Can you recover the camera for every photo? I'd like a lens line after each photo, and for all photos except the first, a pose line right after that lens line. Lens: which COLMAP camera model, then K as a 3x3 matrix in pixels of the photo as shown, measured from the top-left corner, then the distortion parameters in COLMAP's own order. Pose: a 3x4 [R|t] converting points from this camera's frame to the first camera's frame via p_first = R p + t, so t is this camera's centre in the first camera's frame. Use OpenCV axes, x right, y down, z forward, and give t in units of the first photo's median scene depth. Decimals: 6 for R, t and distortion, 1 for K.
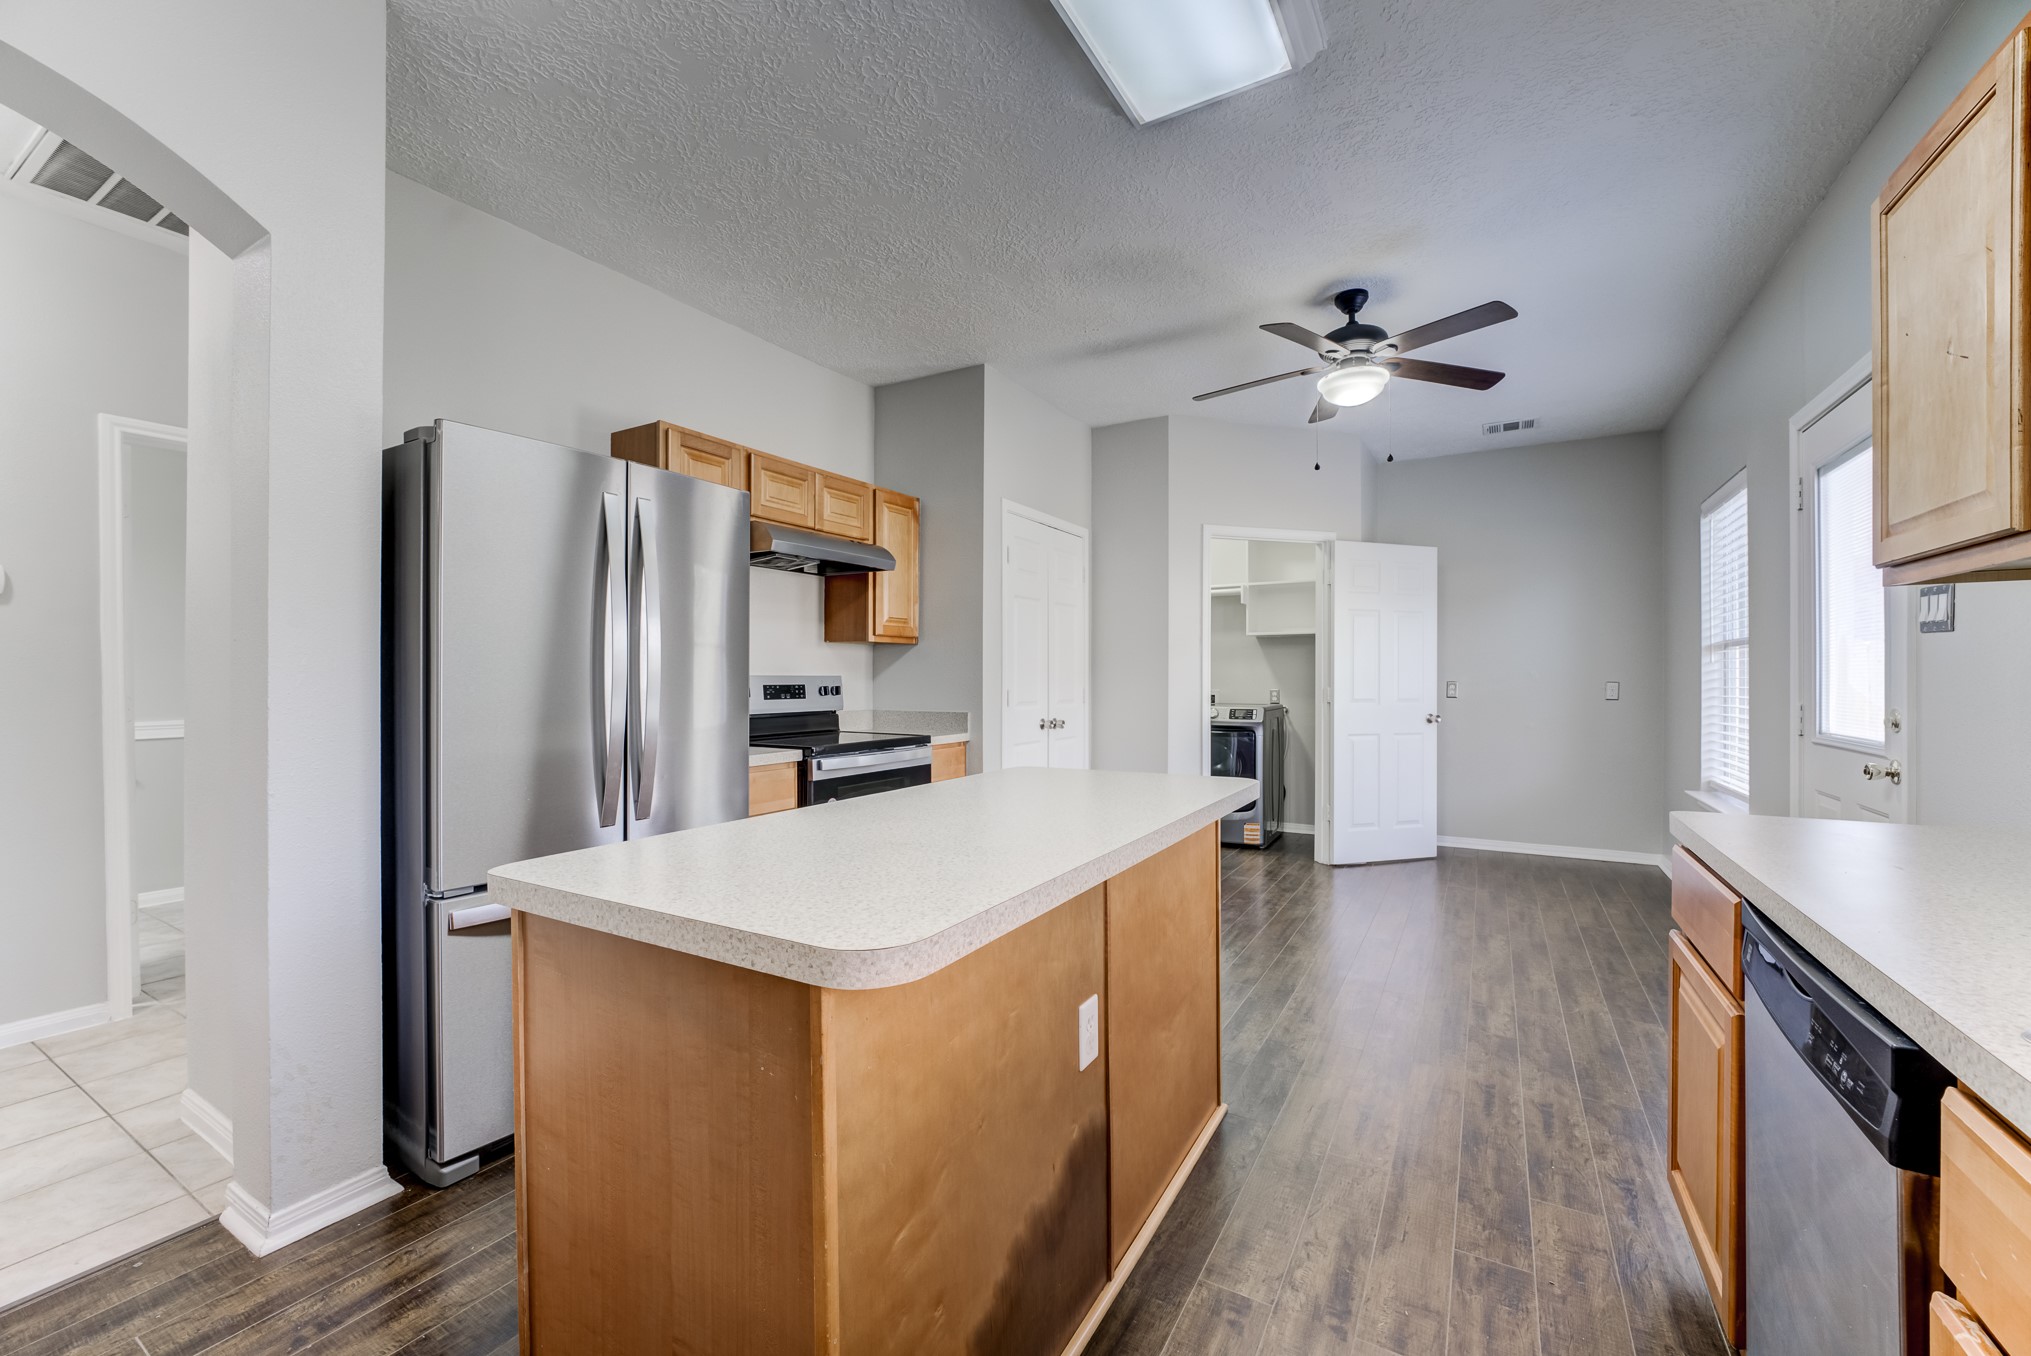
lens RADIAL K [[810.1, 0, 1015.5], [0, 810.1, 678.0], [0, 0, 1]] dist [-0.000876, -0.000117]
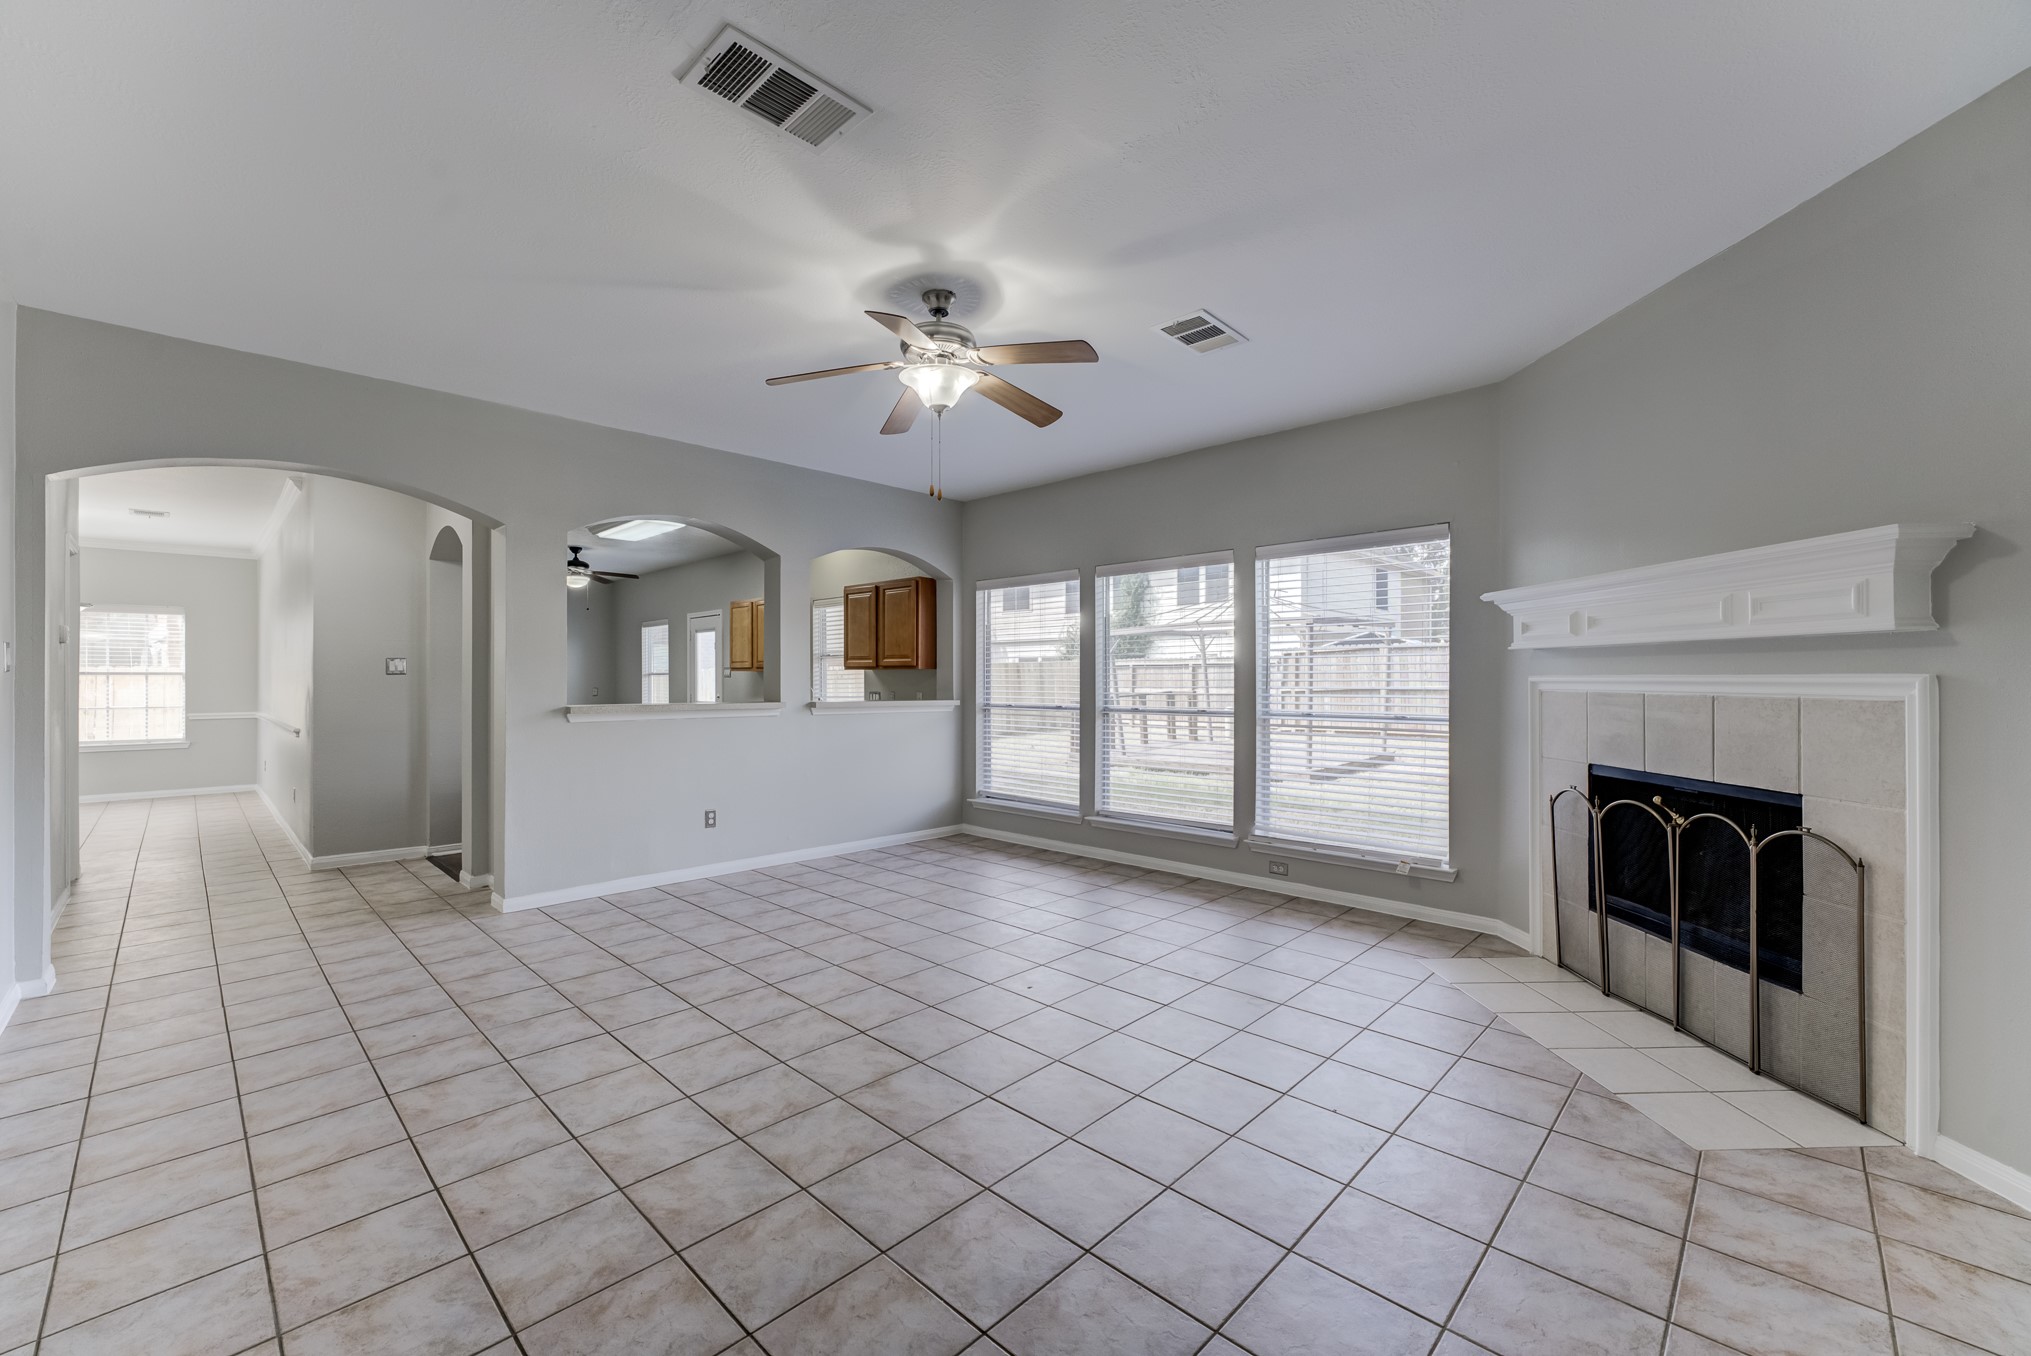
lens RADIAL K [[814.3, 0, 997.7], [0, 814.3, 683.1], [0, 0, 1]] dist [-0.011772, 0.000611]
pose [[0.255219, -0.001804, 0.966882, -1.492047], [0.002250, 0.999997, 0.001272, -0.012215], [-0.966881, 0.001851, 0.255222, -0.853599]]
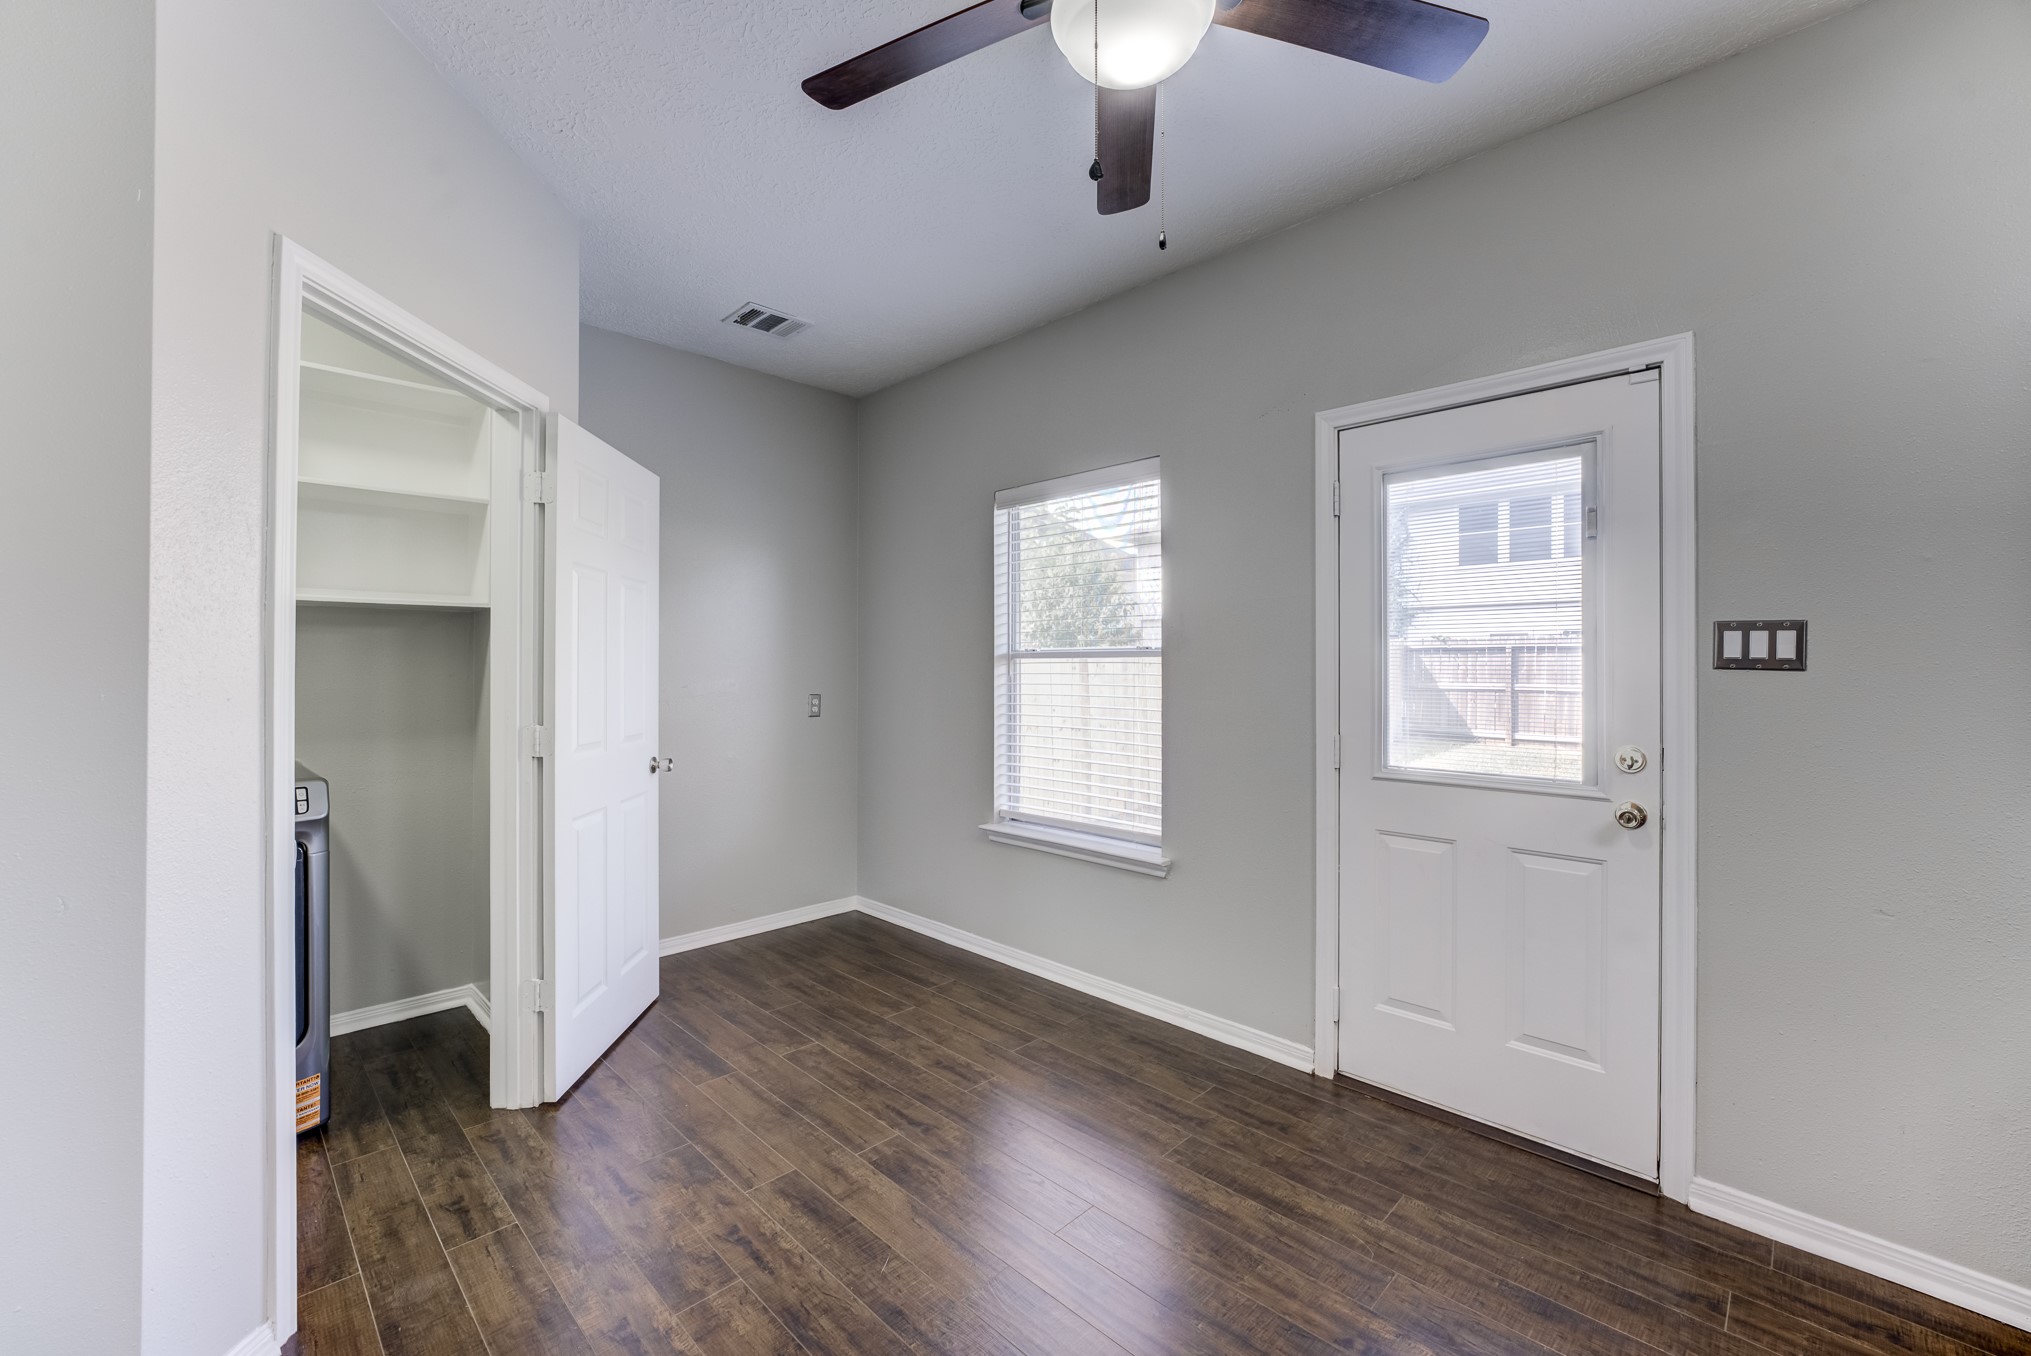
lens RADIAL K [[820.1, 0, 1020.9], [0, 820.1, 660.9], [0, 0, 1]] dist [-0.022684, 0.004374]
pose [[0.248142, 0.008443, 0.968687, 0.004482], [-0.002747, 0.999964, -0.008012, -0.027512], [-0.968720, -0.000673, 0.248156, 0.760497]]
